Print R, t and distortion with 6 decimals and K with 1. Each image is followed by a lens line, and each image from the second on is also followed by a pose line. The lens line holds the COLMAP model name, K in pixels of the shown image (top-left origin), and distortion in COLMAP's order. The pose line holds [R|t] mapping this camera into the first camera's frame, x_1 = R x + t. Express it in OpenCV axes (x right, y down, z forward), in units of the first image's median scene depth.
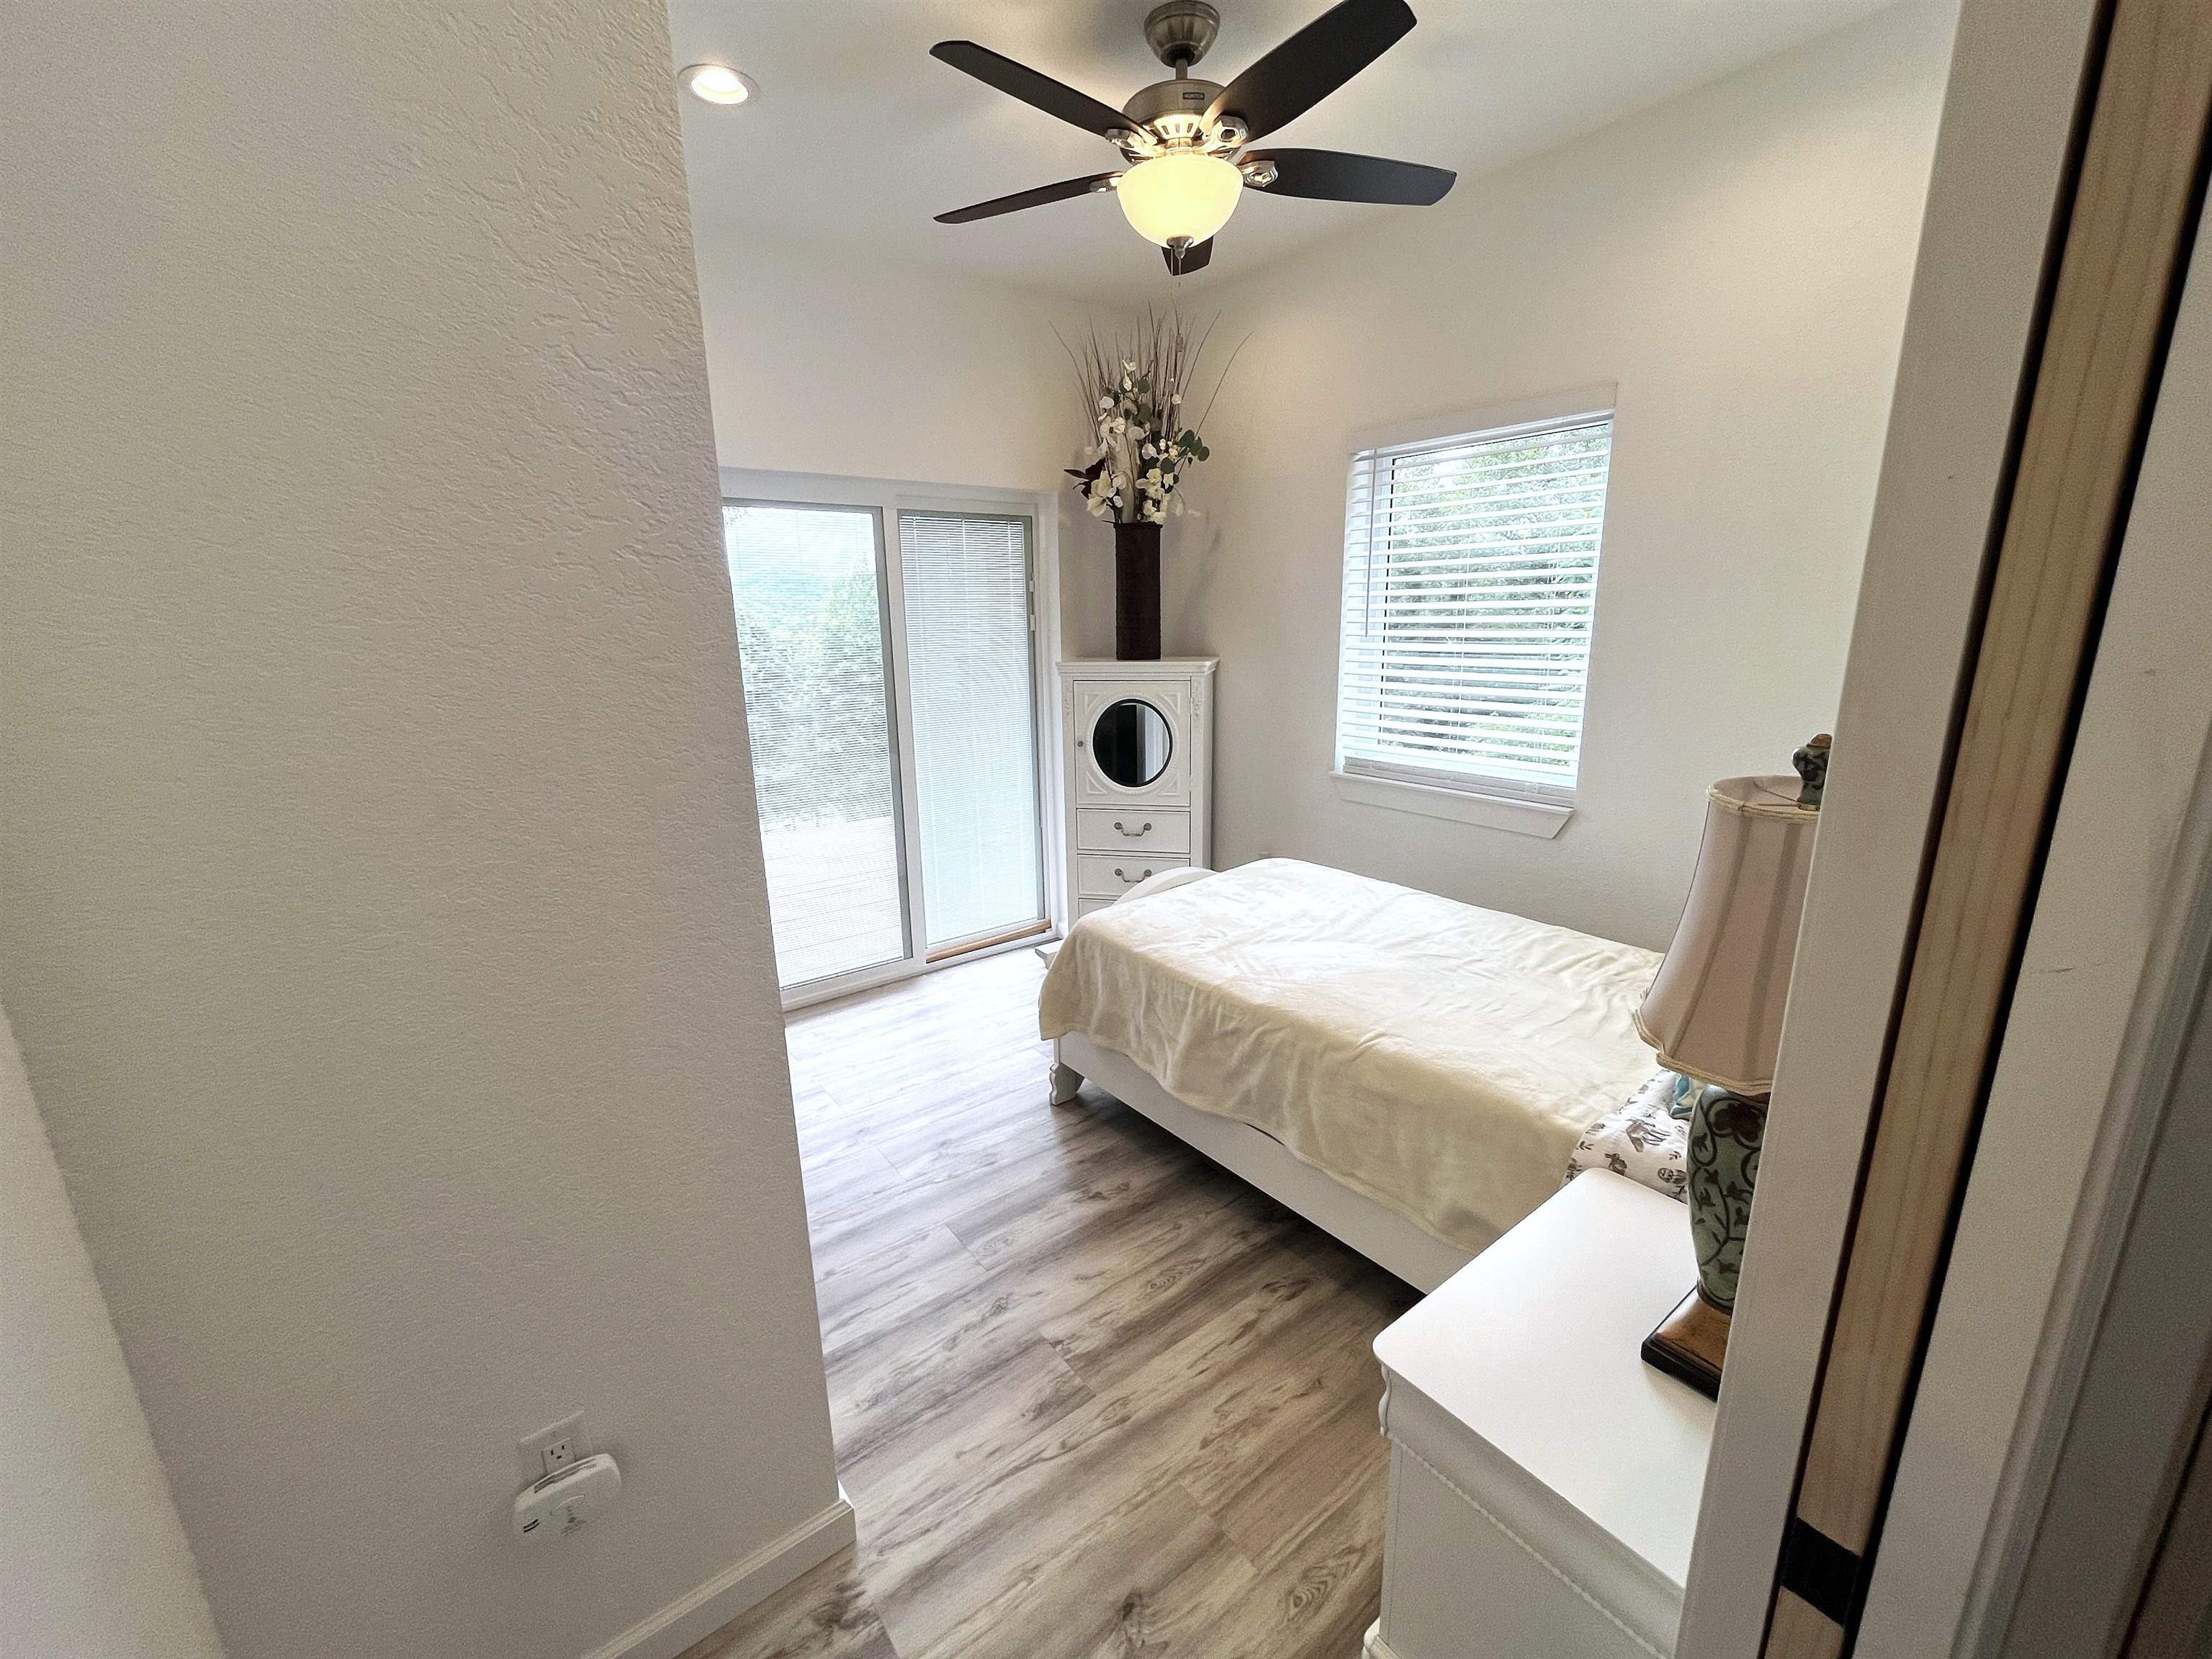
lens RADIAL K [[894.1, 0, 1106.0], [0, 894.1, 829.5], [0, 0, 1]] dist [-0.002034, -0.000553]
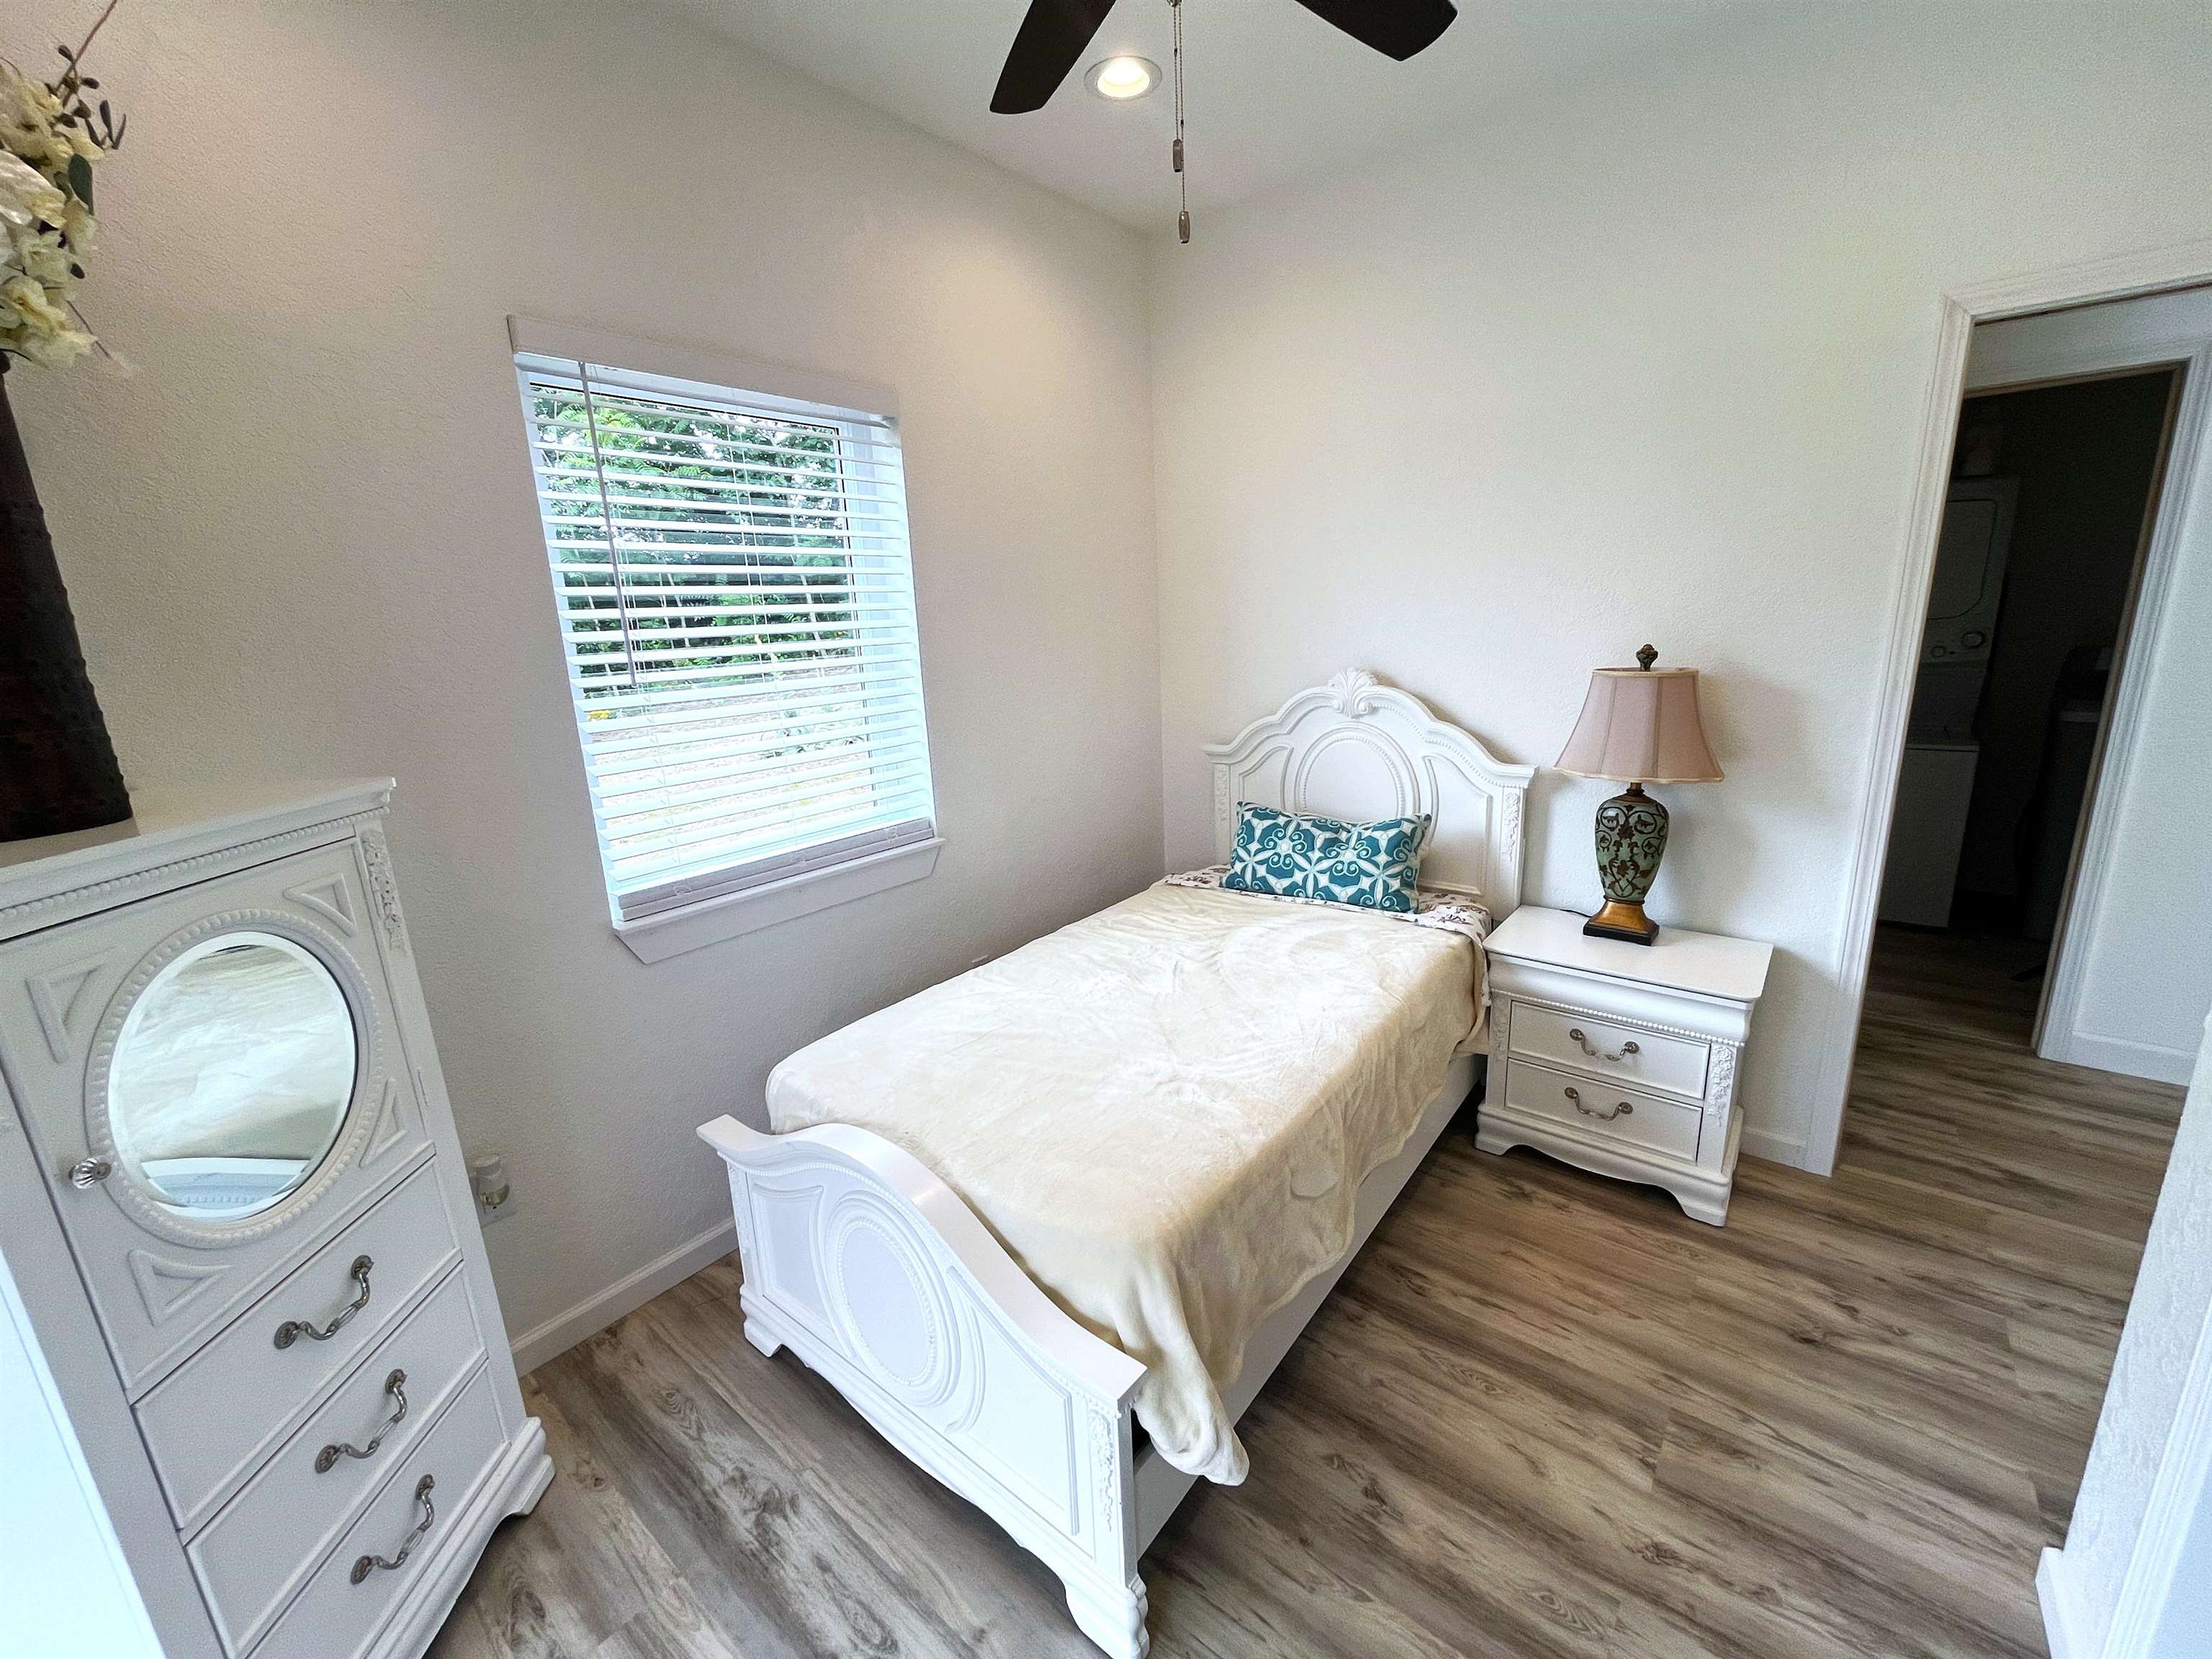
lens RADIAL K [[894.1, 0, 1106.0], [0, 894.1, 829.5], [0, 0, 1]] dist [-0.002034, -0.000553]
pose [[-0.230011, -0.199395, 0.952542, -0.580419], [0.279250, 0.924102, 0.260872, -0.312025], [-0.932263, 0.326001, -0.156872, 1.334576]]
